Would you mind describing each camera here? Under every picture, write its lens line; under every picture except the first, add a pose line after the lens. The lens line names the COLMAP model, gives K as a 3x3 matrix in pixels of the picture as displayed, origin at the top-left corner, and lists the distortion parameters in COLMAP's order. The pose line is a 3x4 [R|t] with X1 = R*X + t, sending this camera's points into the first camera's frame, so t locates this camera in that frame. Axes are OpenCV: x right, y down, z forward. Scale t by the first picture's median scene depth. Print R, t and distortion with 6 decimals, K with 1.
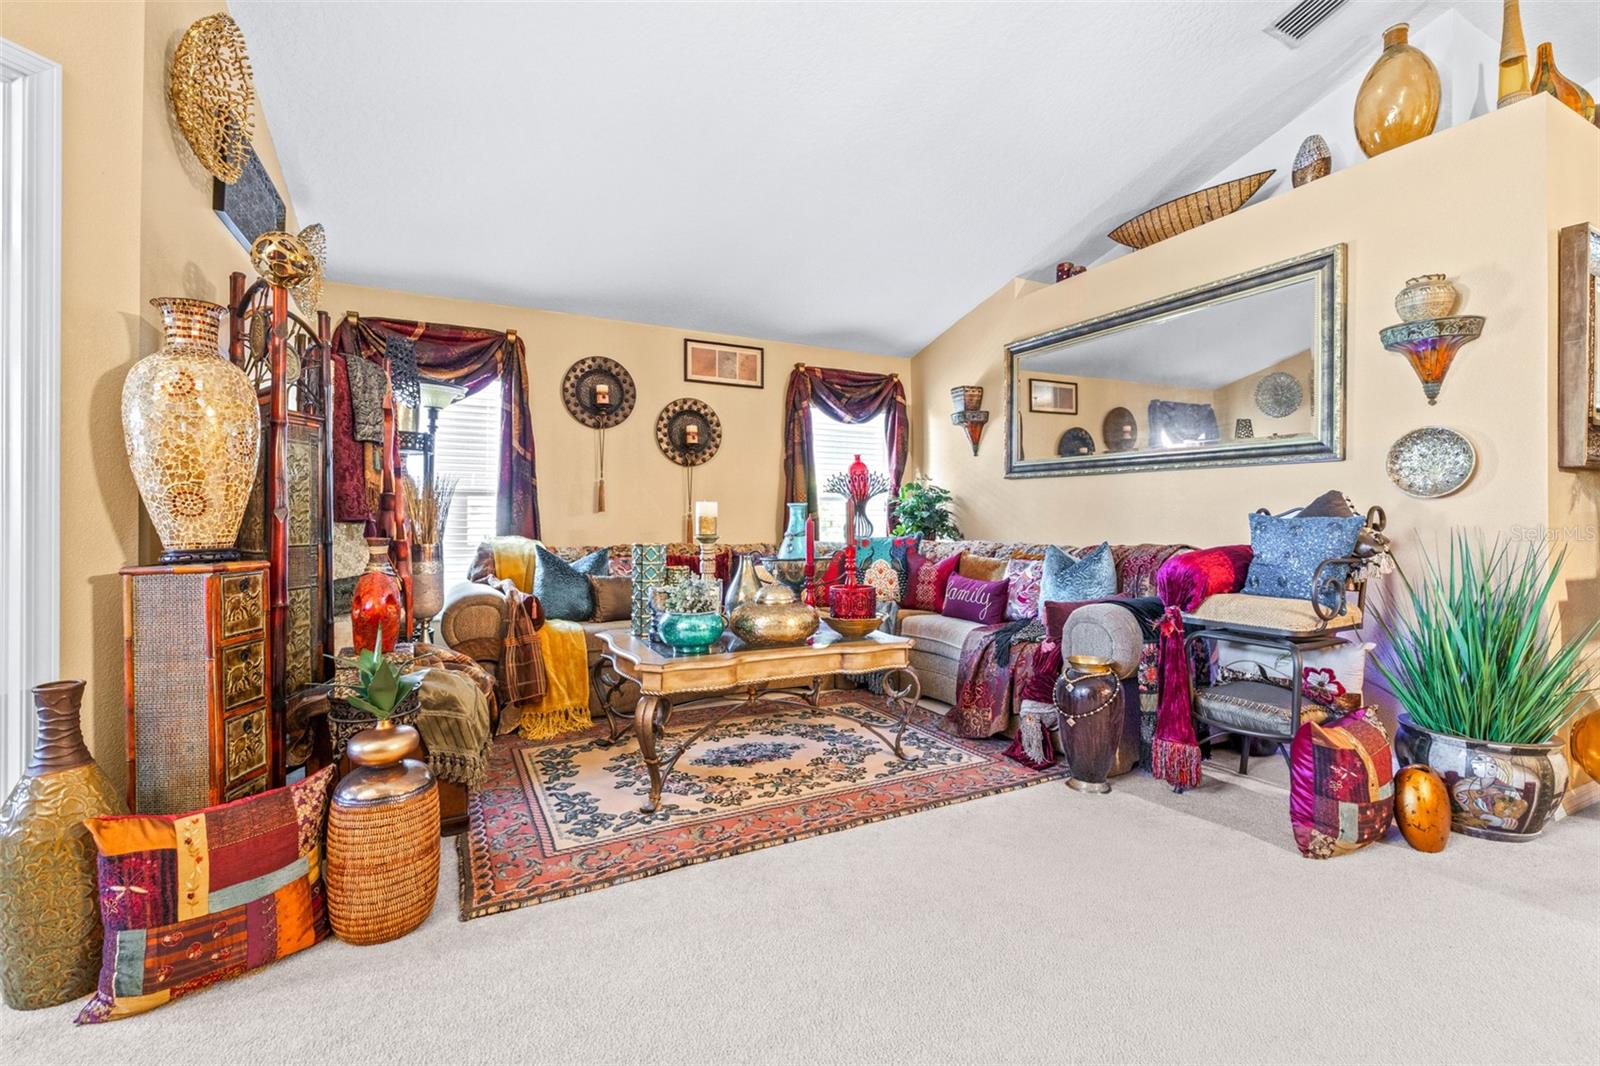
lens RADIAL K [[683.4, 0, 804.5], [0, 683.4, 517.3], [0, 0, 1]] dist [-0.001770, -0.000098]
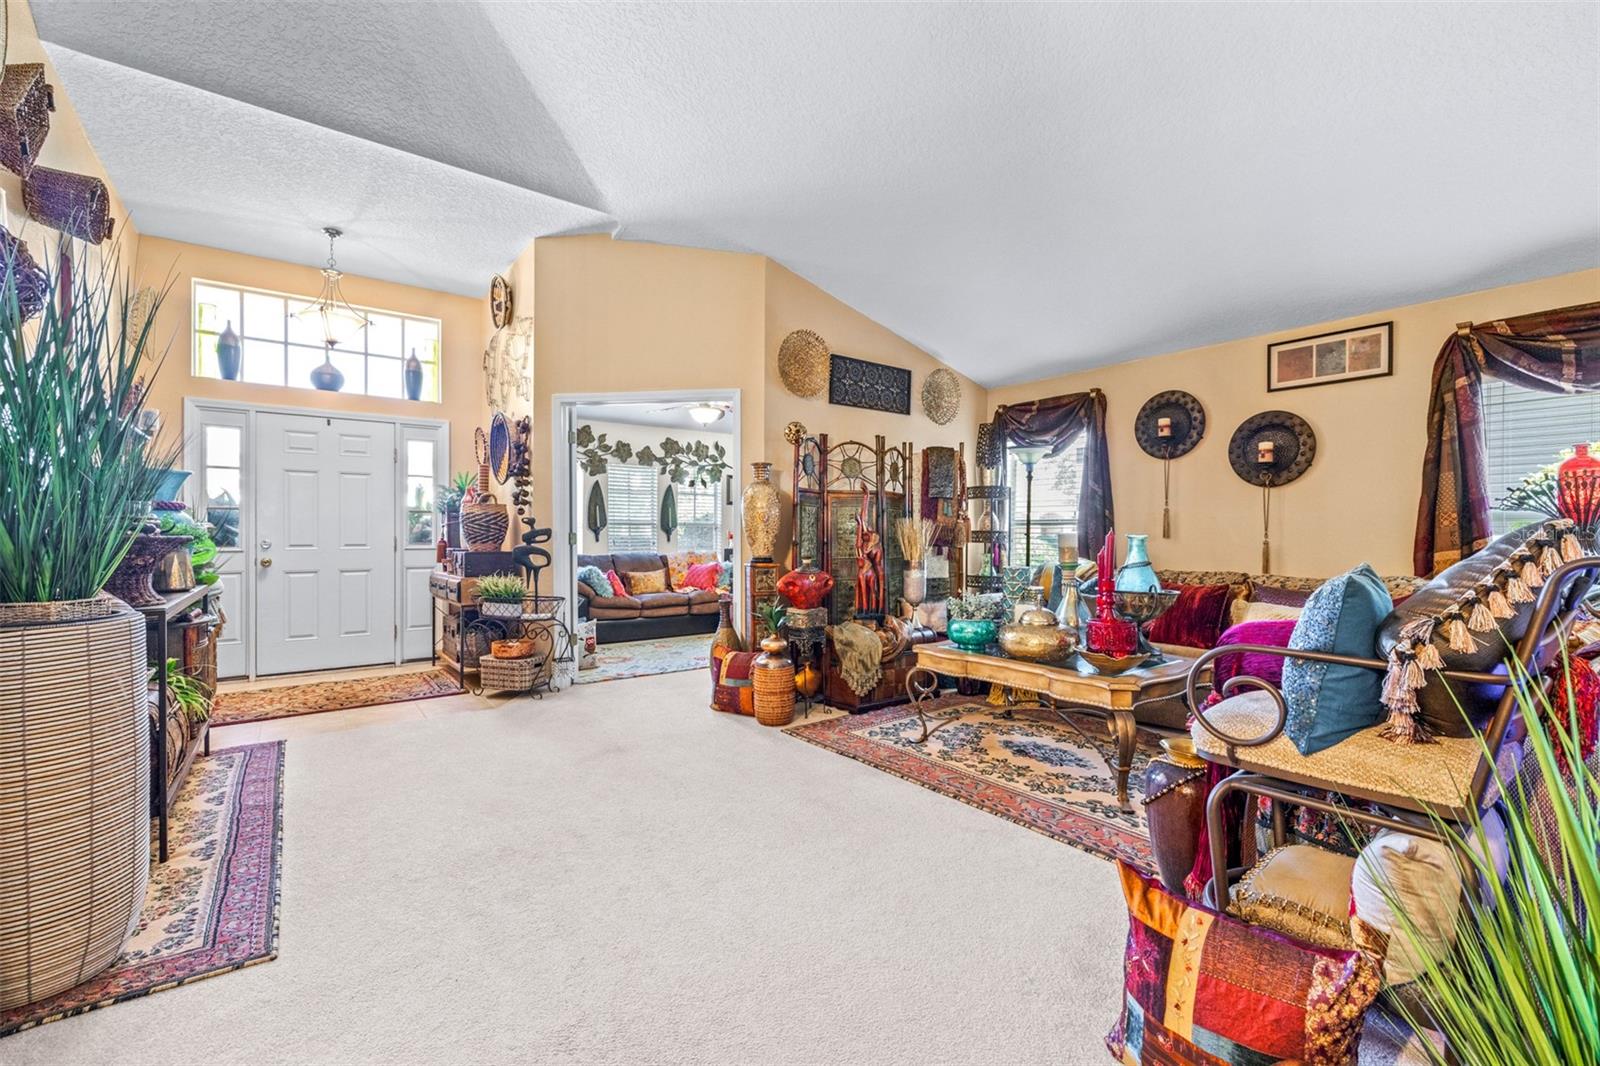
lens RADIAL K [[683.4, 0, 806.9], [0, 683.4, 533.6], [0, 0, 1]] dist [-0.001770, -0.000098]
pose [[0.188777, 0.001525, -0.982019, 0.806337], [0.002407, 0.999995, 0.002016, -0.023306], [0.982017, -0.002744, 0.188773, 0.322411]]
